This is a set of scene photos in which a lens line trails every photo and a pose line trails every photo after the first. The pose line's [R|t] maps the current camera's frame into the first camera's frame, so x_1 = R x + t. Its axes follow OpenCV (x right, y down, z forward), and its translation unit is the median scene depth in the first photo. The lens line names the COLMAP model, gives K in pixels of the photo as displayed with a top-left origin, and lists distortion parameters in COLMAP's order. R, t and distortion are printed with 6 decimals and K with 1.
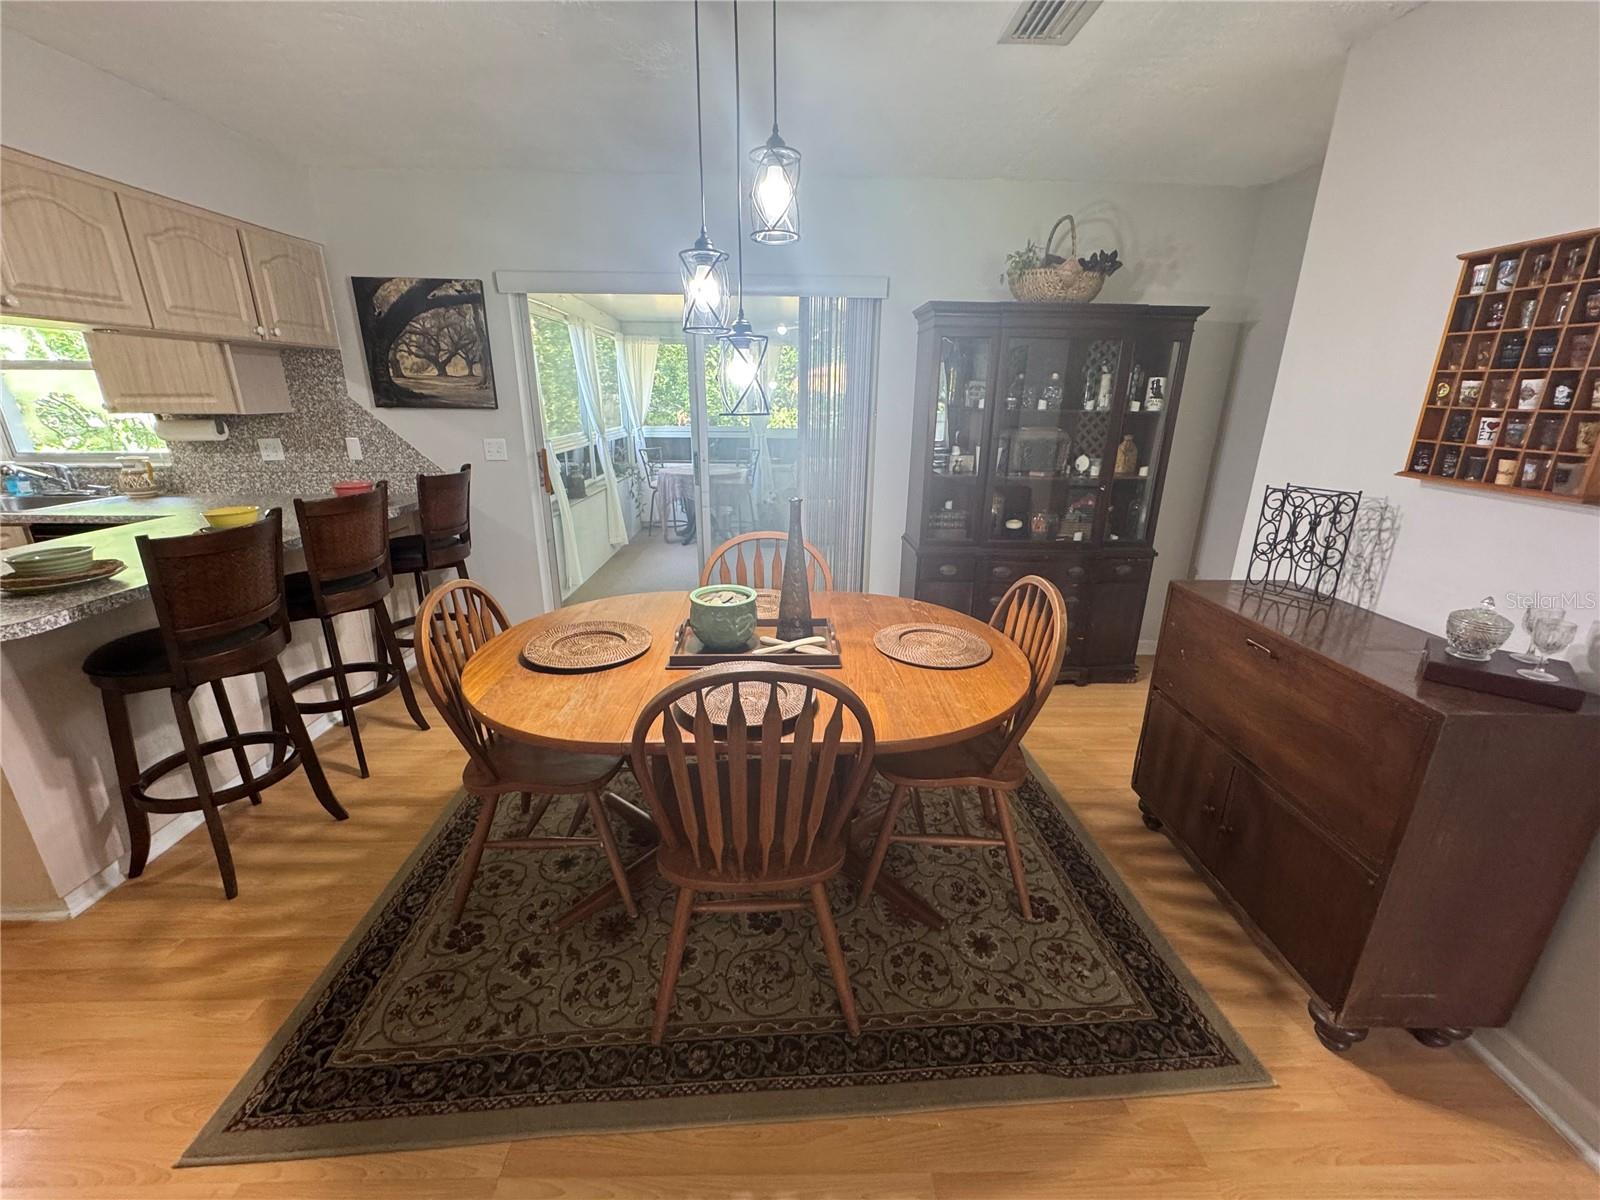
lens RADIAL K [[637.7, 0, 800.0], [0, 637.7, 600.0], [0, 0, 1]] dist [-0.002298, 0.001140]
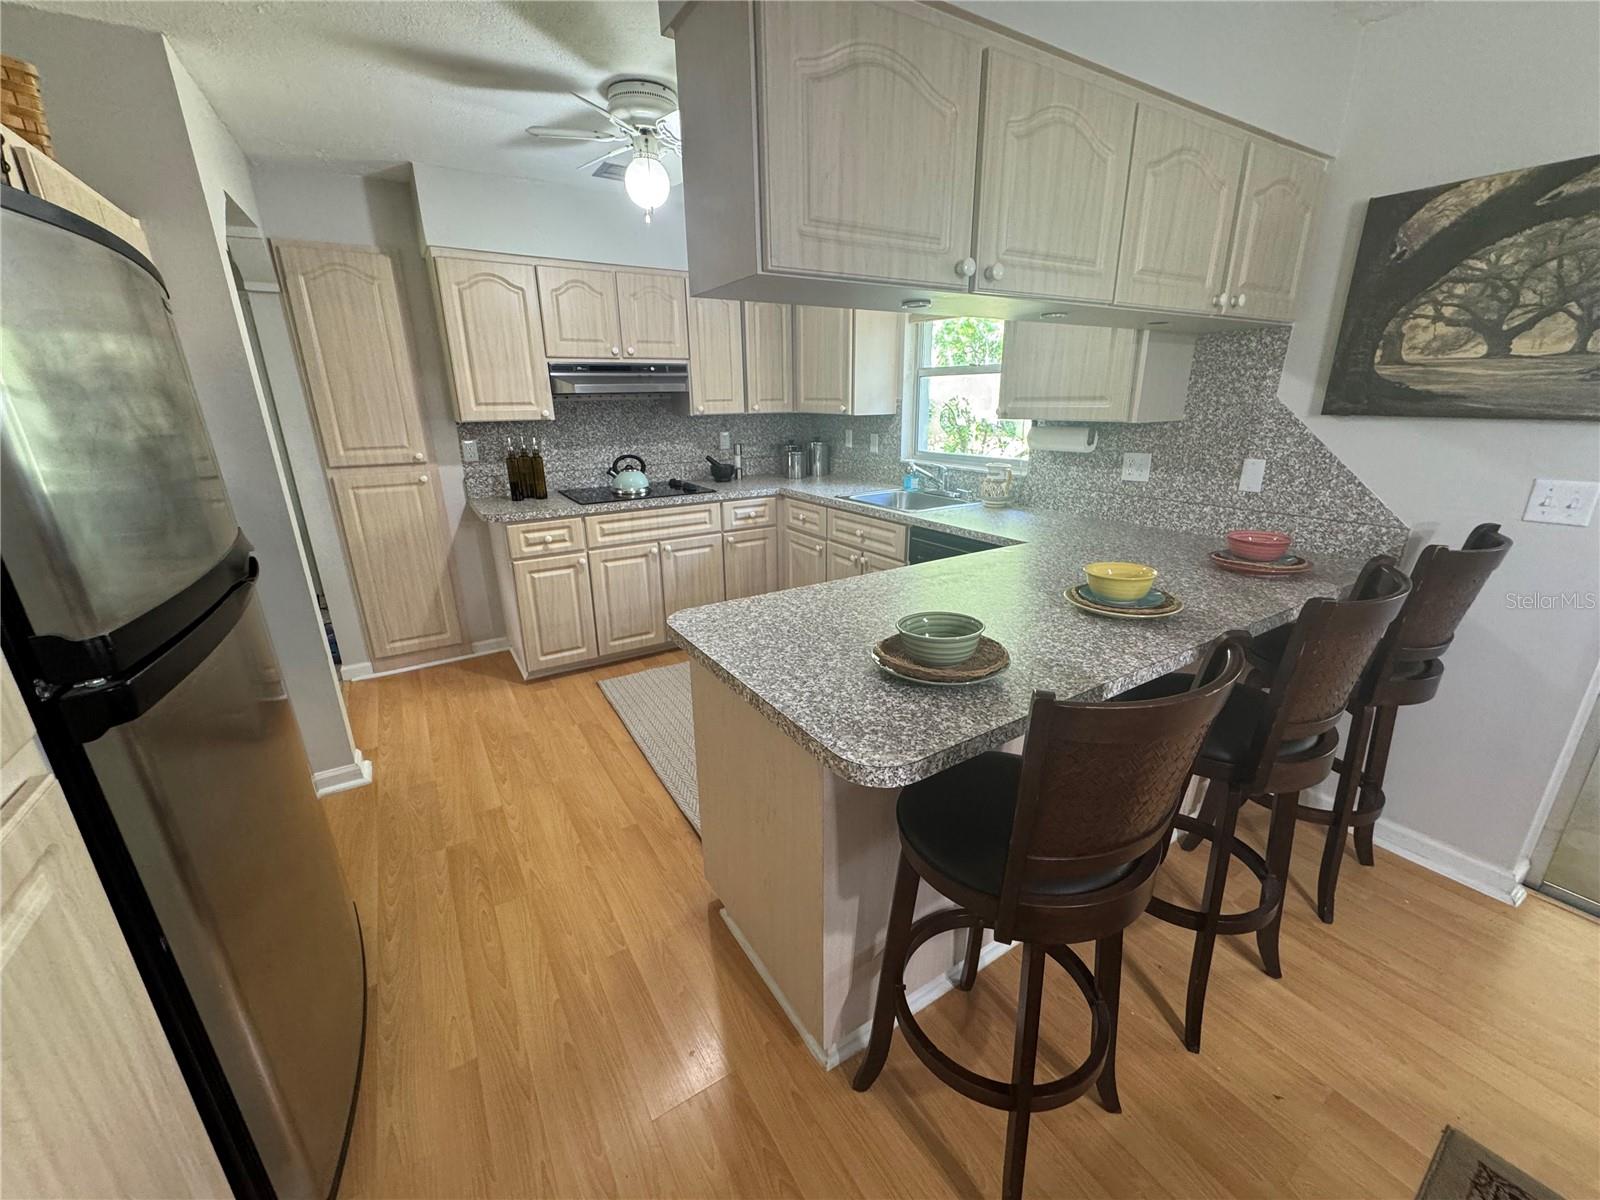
lens RADIAL K [[637.7, 0, 800.0], [0, 637.7, 600.0], [0, 0, 1]] dist [-0.002298, 0.001140]
pose [[0.514157, 0.249763, -0.820525, -0.375018], [-0.249193, 0.958895, 0.135733, -0.086631], [0.820698, 0.134680, 0.555262, 0.260827]]
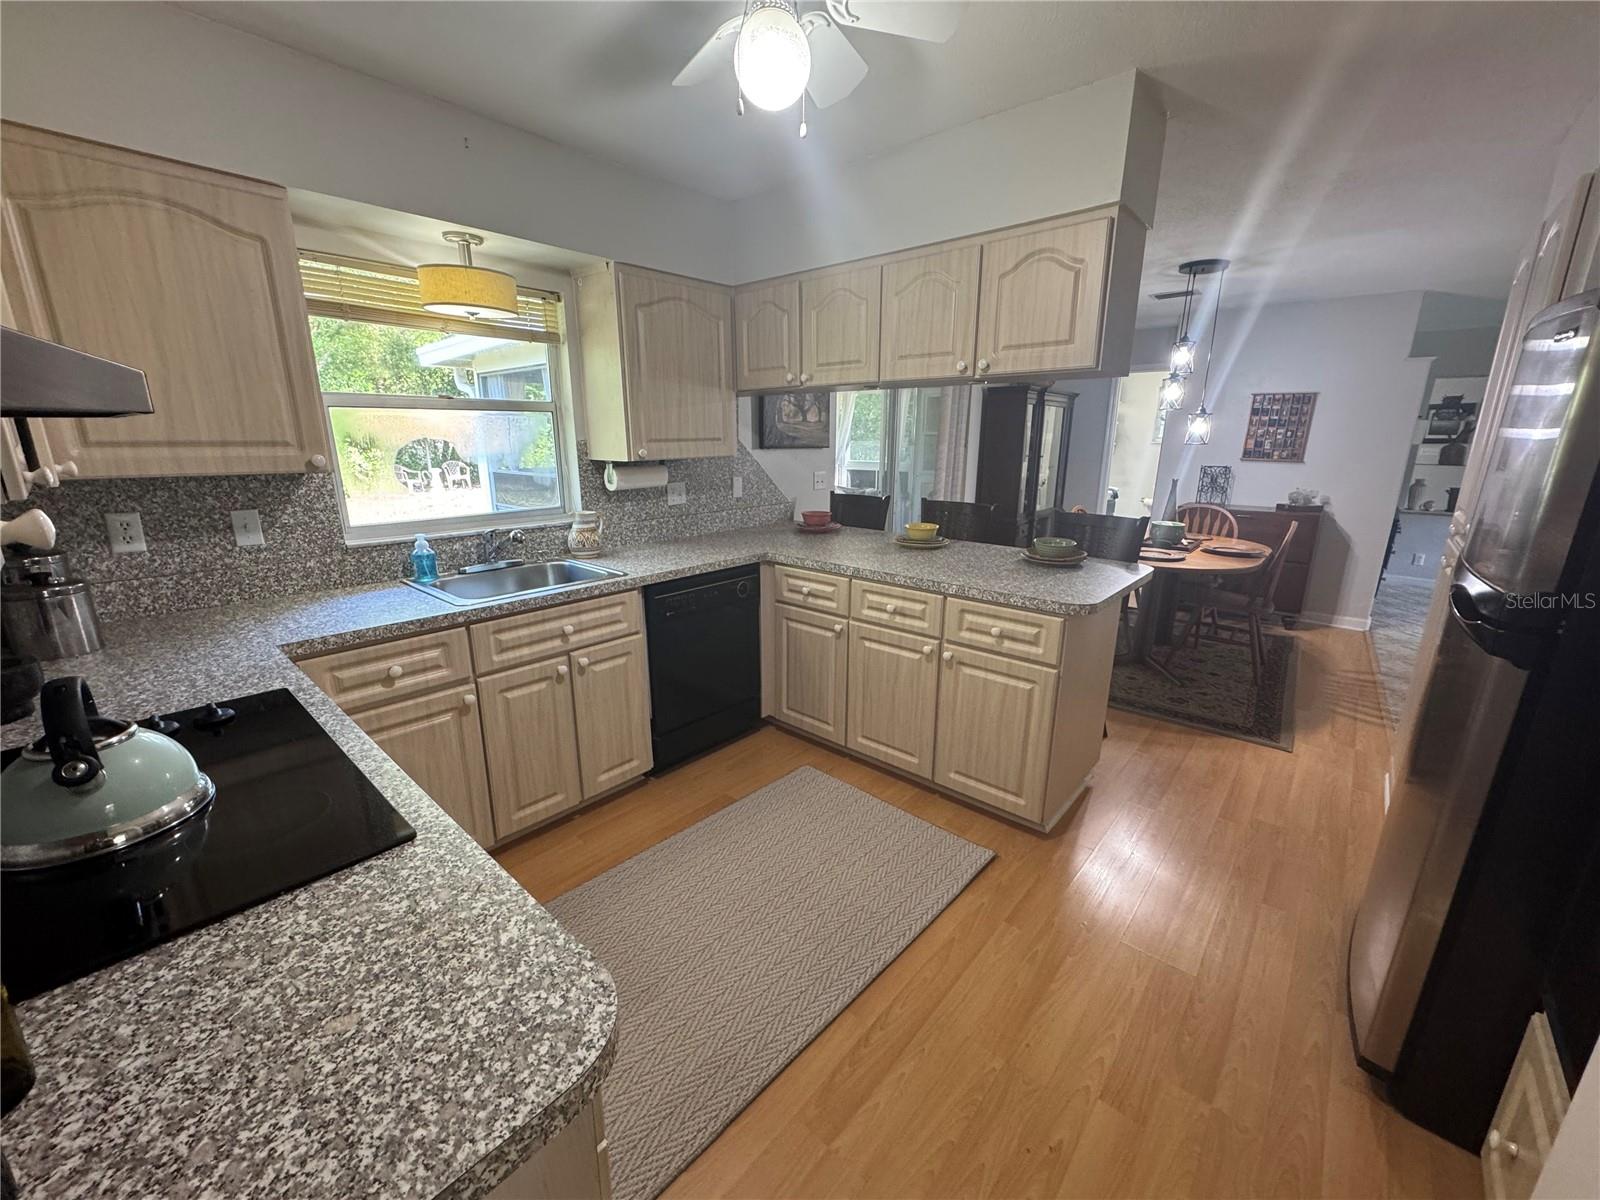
lens RADIAL K [[637.7, 0, 800.0], [0, 637.7, 600.0], [0, 0, 1]] dist [-0.002298, 0.001140]
pose [[0.676749, -0.191687, 0.710821, -1.489112], [0.226549, 0.972881, 0.046668, -0.082312], [-0.700490, 0.129454, 0.701823, 0.206076]]
